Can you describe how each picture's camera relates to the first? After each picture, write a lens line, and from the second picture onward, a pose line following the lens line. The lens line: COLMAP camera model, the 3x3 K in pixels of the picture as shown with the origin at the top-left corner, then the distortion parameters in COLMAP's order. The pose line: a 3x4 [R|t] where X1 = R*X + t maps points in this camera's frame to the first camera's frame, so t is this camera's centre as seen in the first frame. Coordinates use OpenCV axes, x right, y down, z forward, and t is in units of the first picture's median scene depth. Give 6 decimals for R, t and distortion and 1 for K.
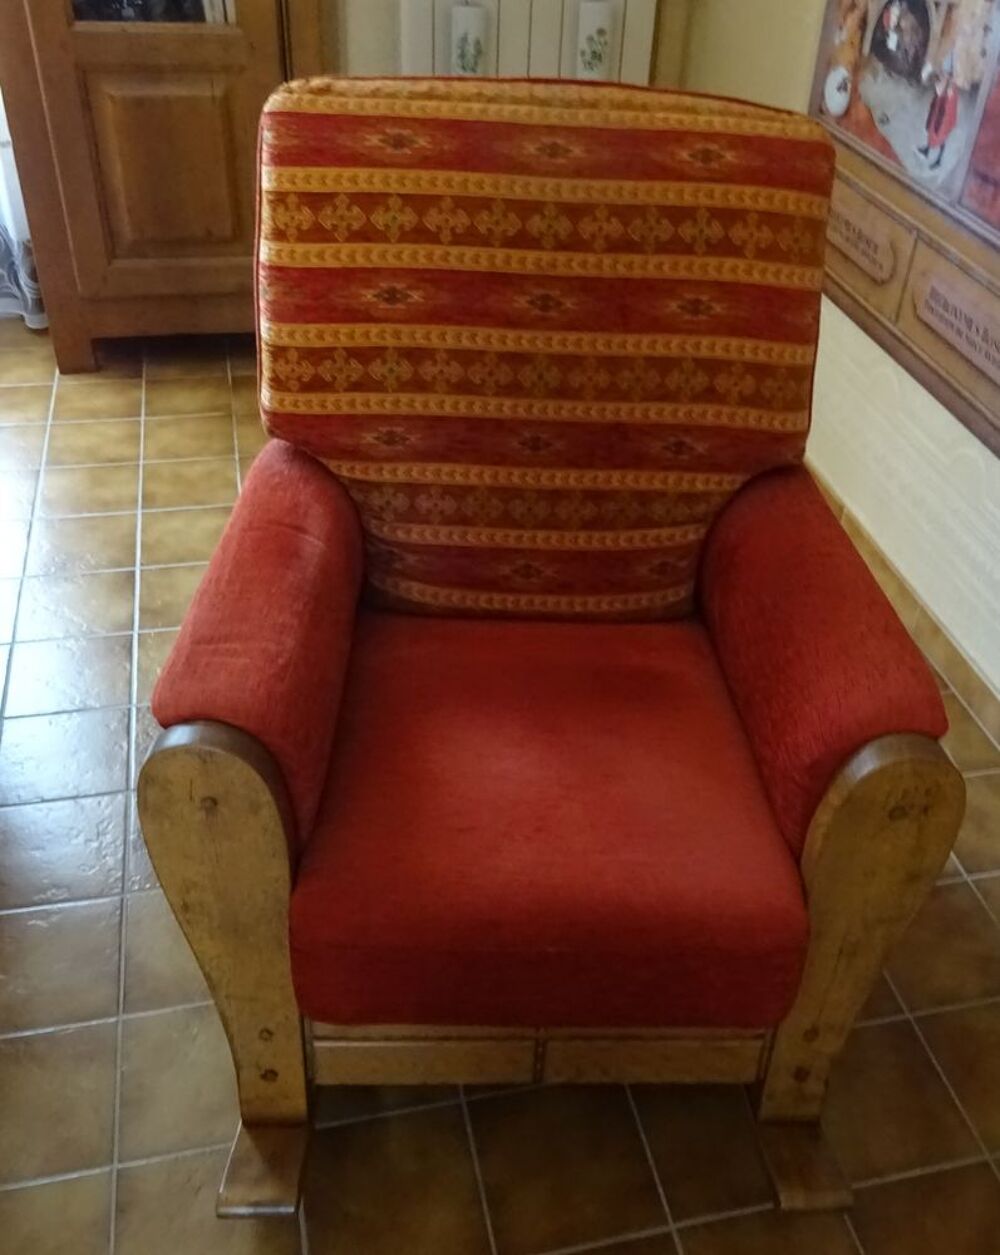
lens RADIAL K [[1238.1, 0, 533.7], [0, 1238.1, 636.5], [0, 0, 1]] dist [-0.002275, 0.004746]
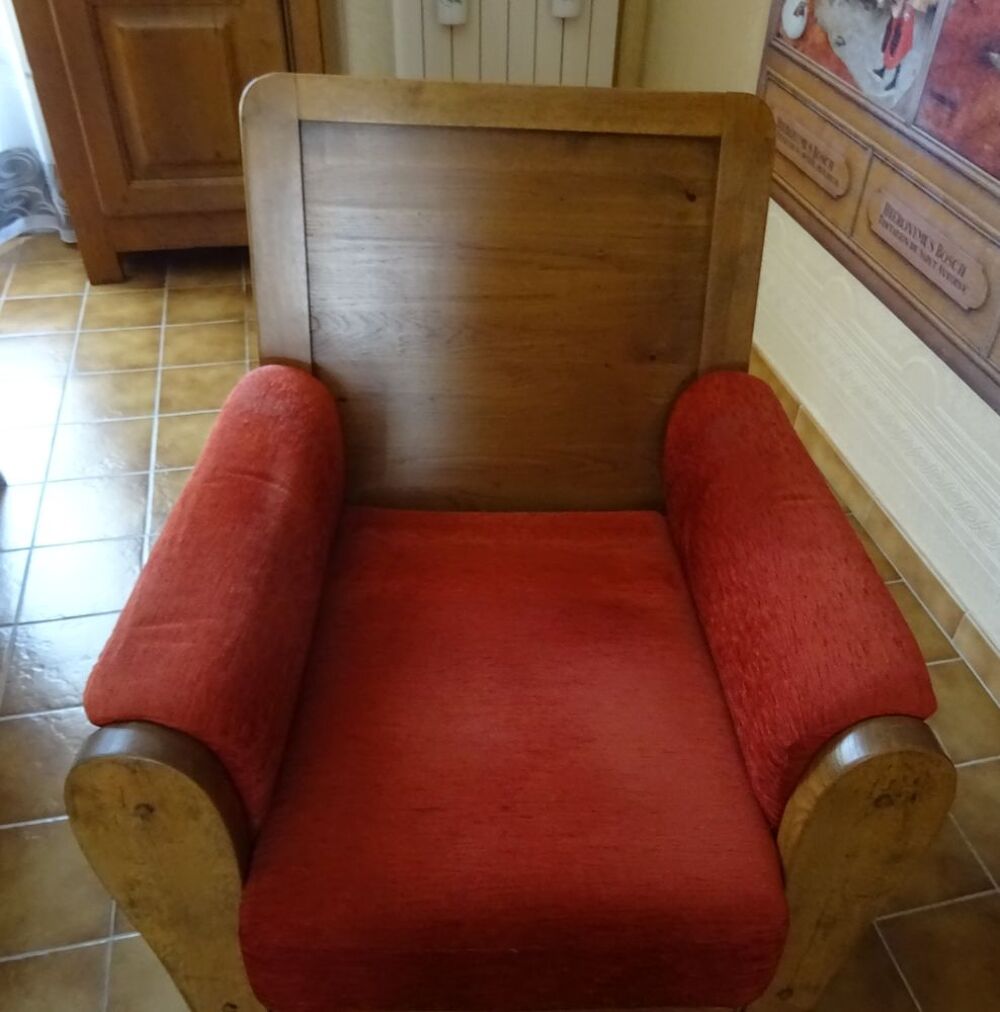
lens RADIAL K [[987.0, 0, 531.2], [0, 987.0, 506.7], [0, 0, 1]] dist [0.005202, -0.011464]
pose [[0.999917, -0.012486, -0.003250, 0.017560], [0.012619, 0.998917, 0.044792, -0.064164], [0.002687, -0.044830, 0.998991, 0.142839]]
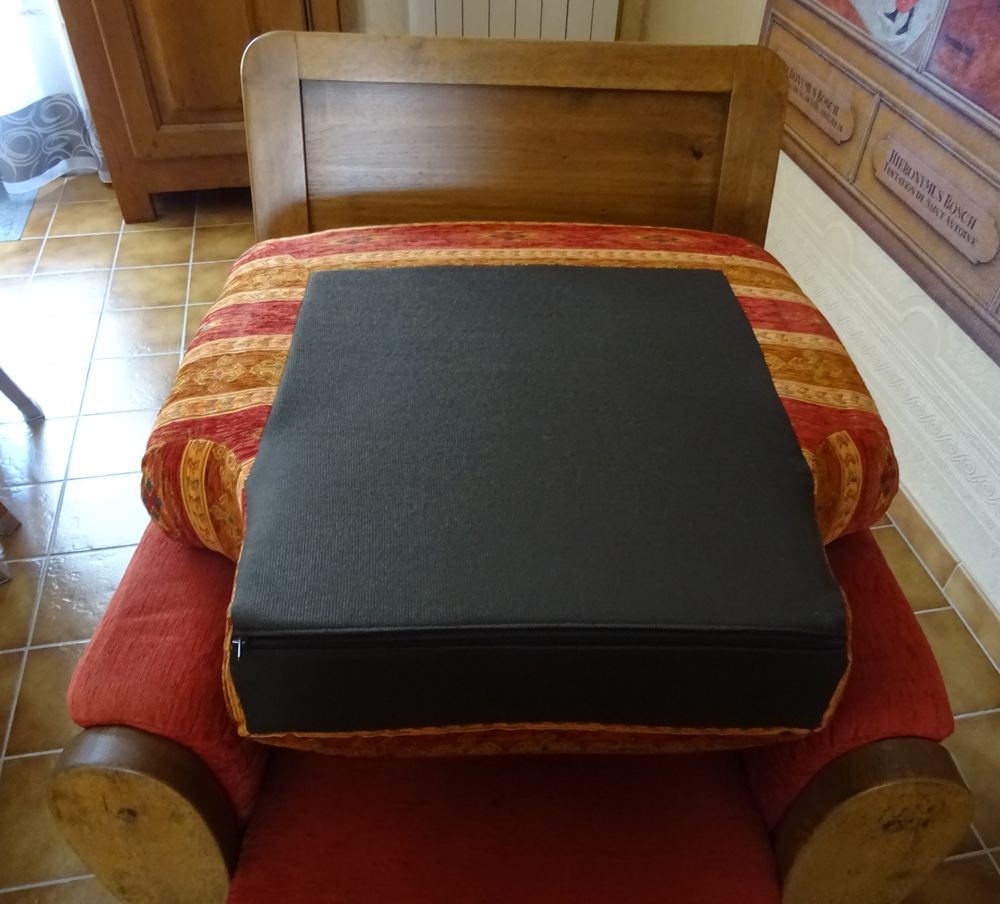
lens RADIAL K [[874.7, 0, 482.2], [0, 874.7, 453.0], [0, 0, 1]] dist [0.005730, -0.015338]
pose [[0.998004, 0.002936, -0.063075, 0.021139], [0.003580, 0.994681, 0.102946, -0.103336], [0.063042, -0.102966, 0.992685, 0.211576]]
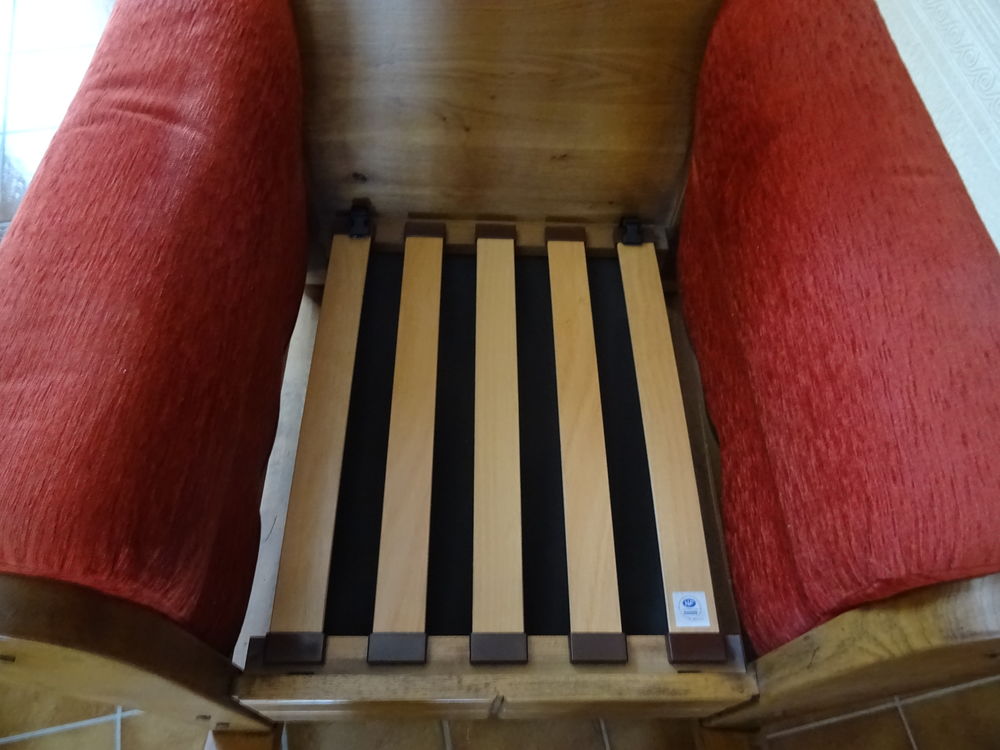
lens RADIAL K [[718.0, 0, 505.0], [0, 718.0, 372.7], [0, 0, 1]] dist [-0.003989, 0.000222]
pose [[0.999687, 0.020798, -0.013906, 0.008784], [-0.011998, 0.886274, 0.463007, -0.099159], [0.021954, -0.462695, 0.886246, 0.383774]]
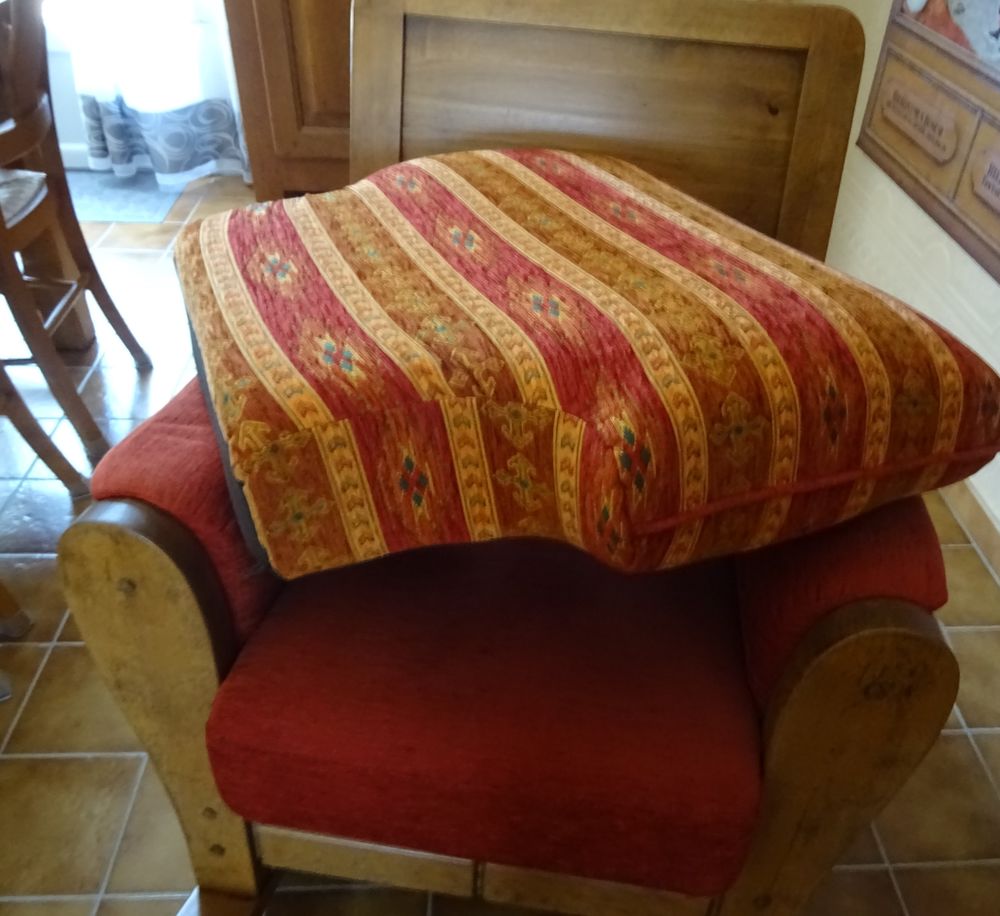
lens RADIAL K [[885.8, 0, 532.5], [0, 885.8, 462.5], [0, 0, 1]] dist [-0.005482, -0.009935]
pose [[0.983500, 0.098228, -0.151916, 0.075278], [-0.097572, 0.995159, 0.011783, 0.000483], [0.152338, 0.003234, 0.988323, 0.193937]]
